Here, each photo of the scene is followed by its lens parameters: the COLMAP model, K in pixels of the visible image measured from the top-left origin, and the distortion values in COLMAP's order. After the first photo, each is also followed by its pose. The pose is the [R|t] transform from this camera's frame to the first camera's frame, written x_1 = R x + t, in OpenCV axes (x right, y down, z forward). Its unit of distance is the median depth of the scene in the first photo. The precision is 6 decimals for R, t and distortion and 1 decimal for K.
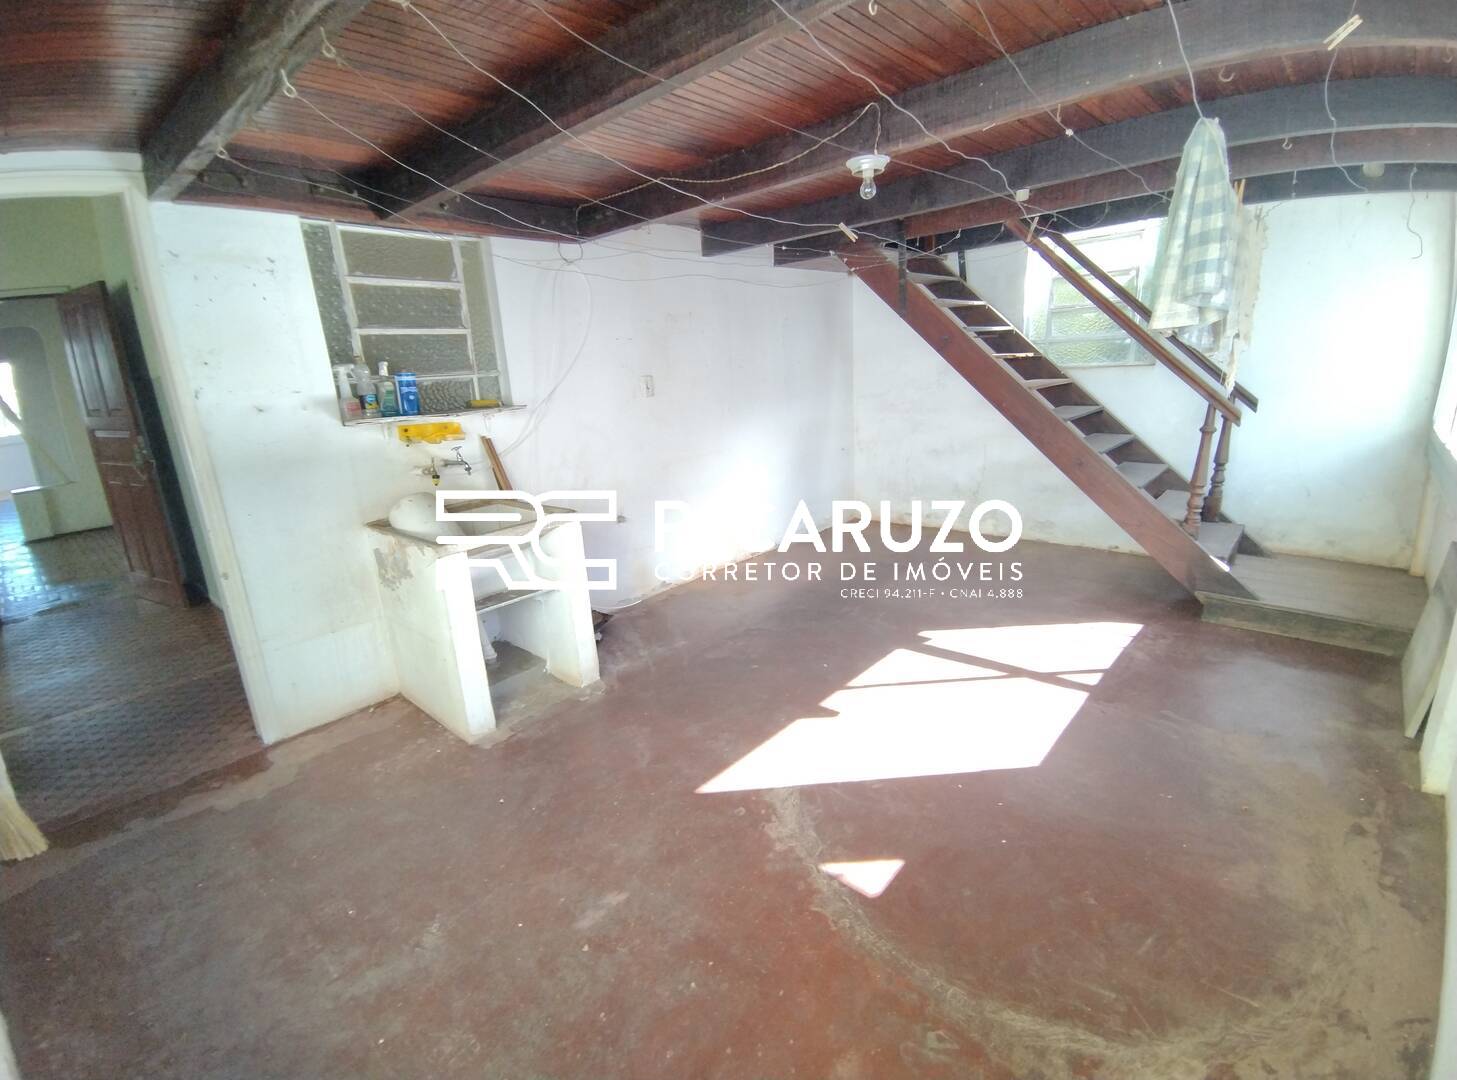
lens RADIAL K [[658.4, 0, 726.3], [0, 658.4, 546.8], [0, 0, 1]] dist [-0.009442, 0.000134]
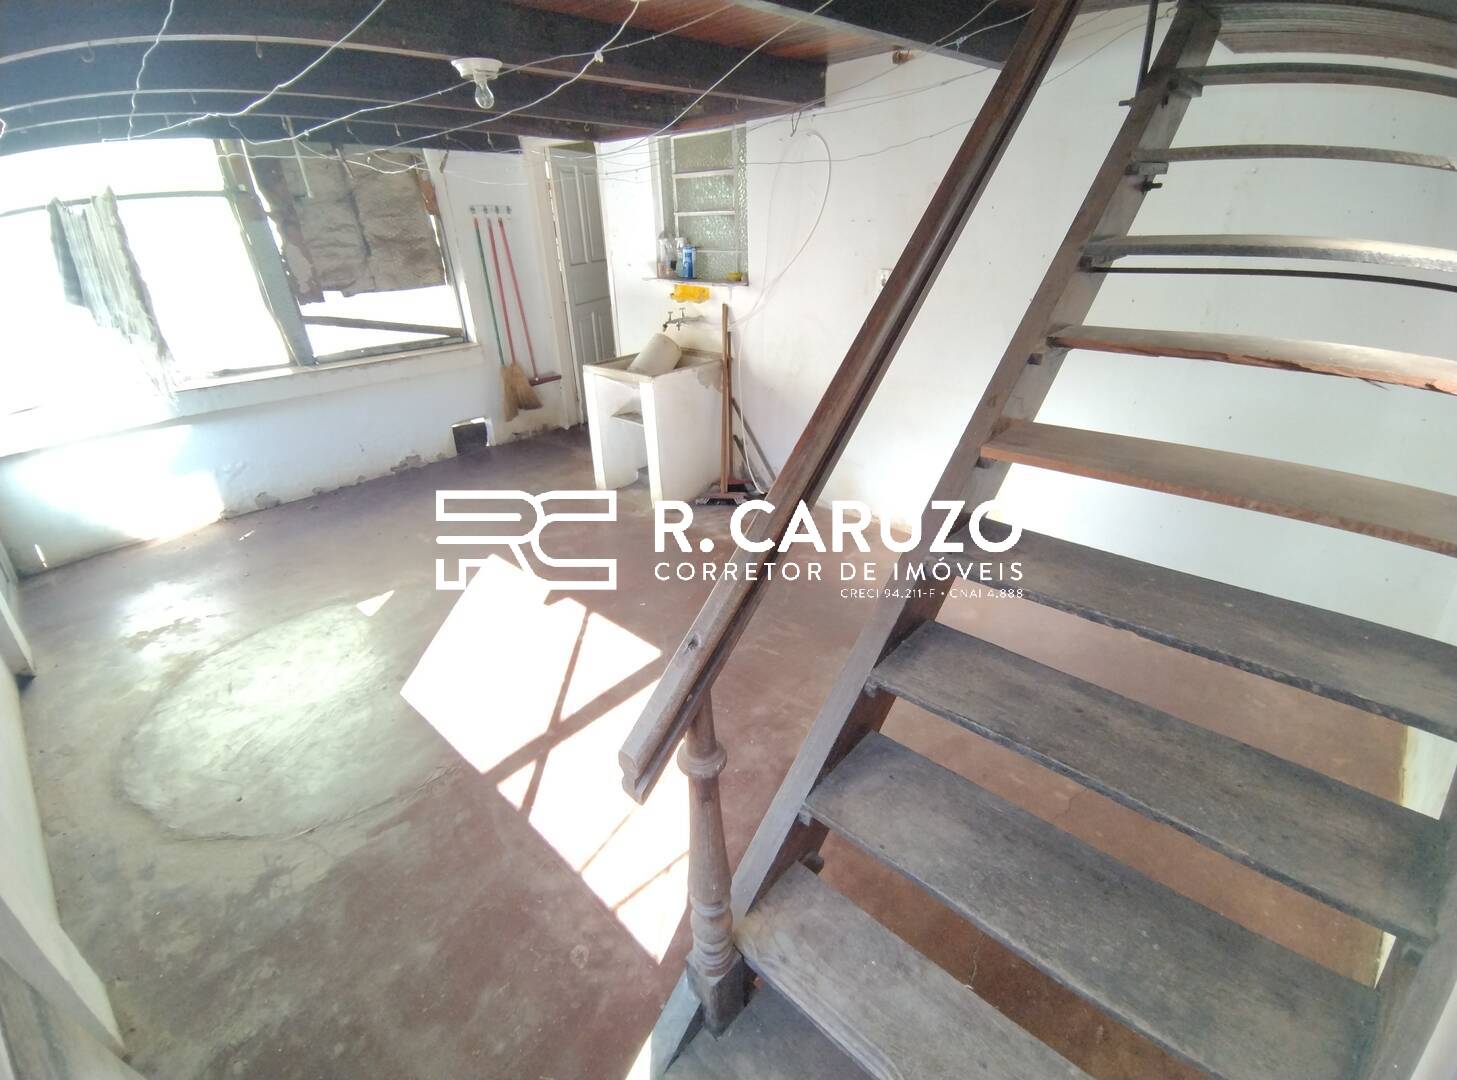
lens RADIAL K [[658.4, 0, 726.3], [0, 658.4, 546.8], [0, 0, 1]] dist [-0.009442, 0.000134]
pose [[-0.017330, 0.493114, -0.869792, 0.964779], [-0.247501, 0.840733, 0.481571, -0.394091], [0.968733, 0.223620, 0.107476, 1.004694]]
